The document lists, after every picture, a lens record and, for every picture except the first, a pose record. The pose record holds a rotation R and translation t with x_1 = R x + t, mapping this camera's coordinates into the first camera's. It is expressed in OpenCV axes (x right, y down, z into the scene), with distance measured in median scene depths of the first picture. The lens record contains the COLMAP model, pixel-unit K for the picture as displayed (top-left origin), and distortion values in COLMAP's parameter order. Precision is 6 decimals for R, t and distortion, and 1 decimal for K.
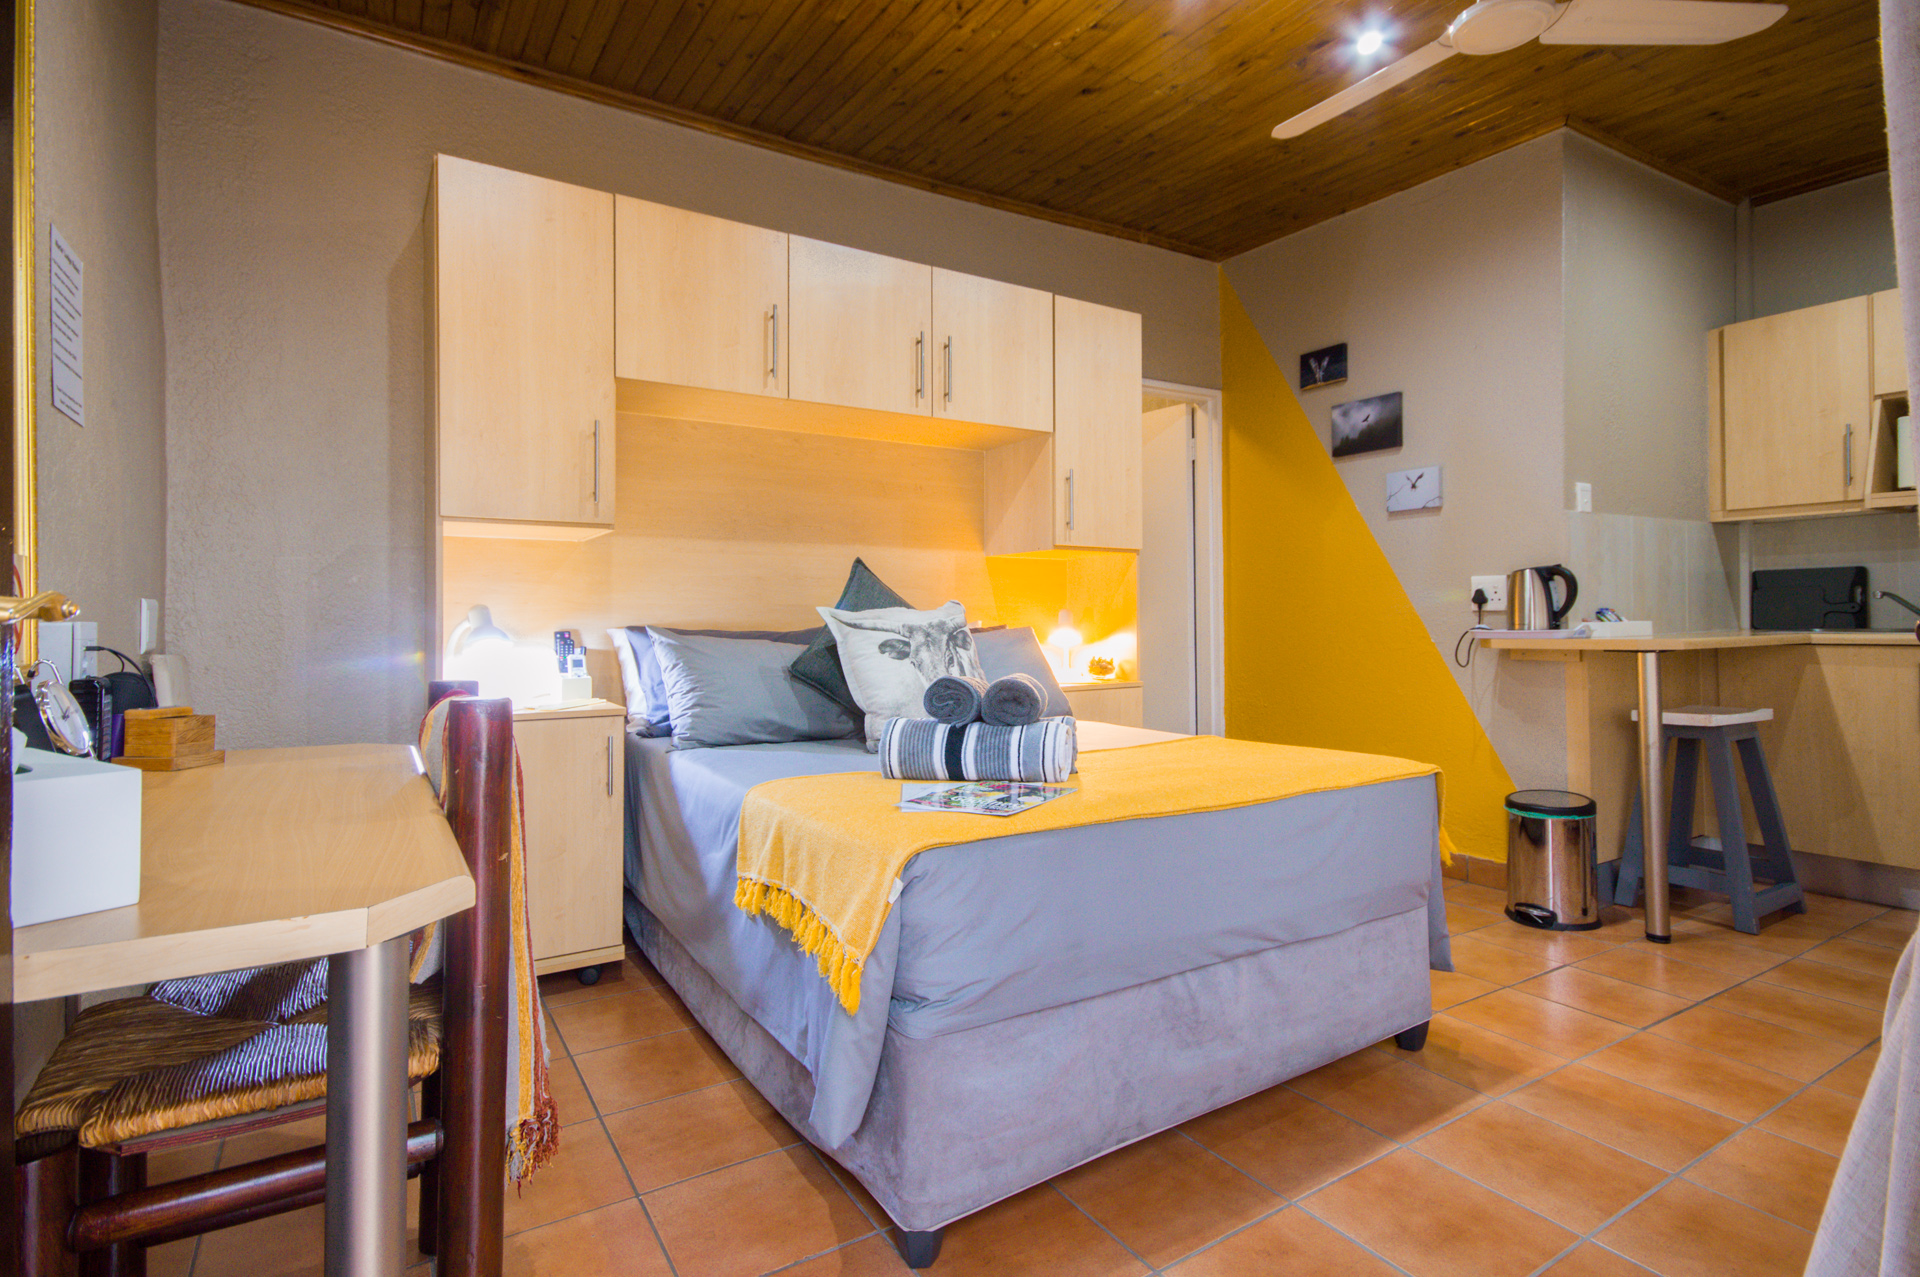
lens RADIAL K [[964.0, 0, 961.3], [0, 964.0, 594.2], [0, 0, 1]] dist [0.012565, 0.000148]
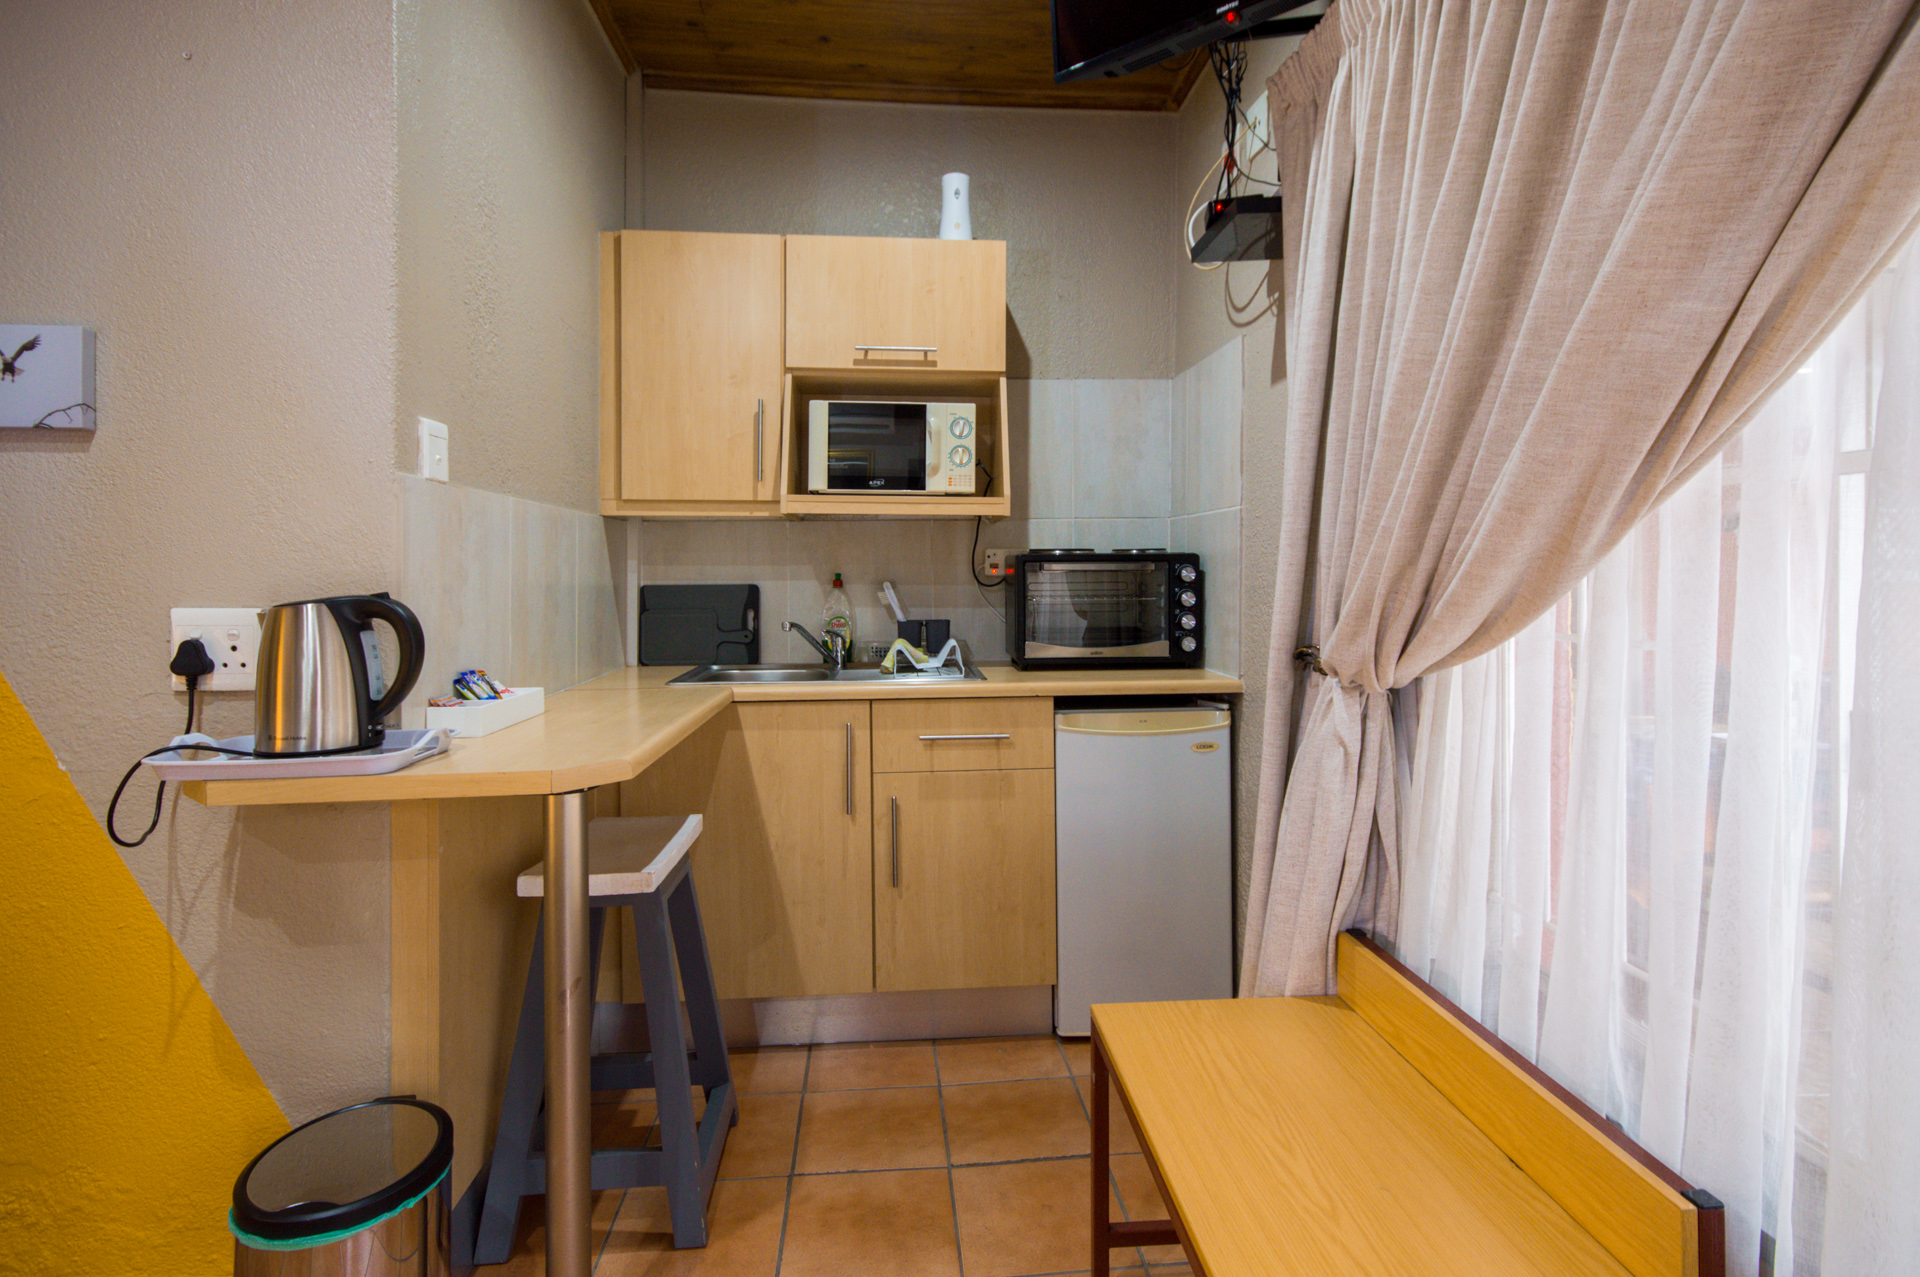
lens RADIAL K [[964.0, 0, 961.3], [0, 964.0, 594.2], [0, 0, 1]] dist [0.012565, 0.000148]
pose [[0.455244, -0.003604, 0.890360, 0.319304], [-0.025310, 0.999535, 0.016988, -0.041105], [-0.890007, -0.030269, 0.454941, 0.524308]]
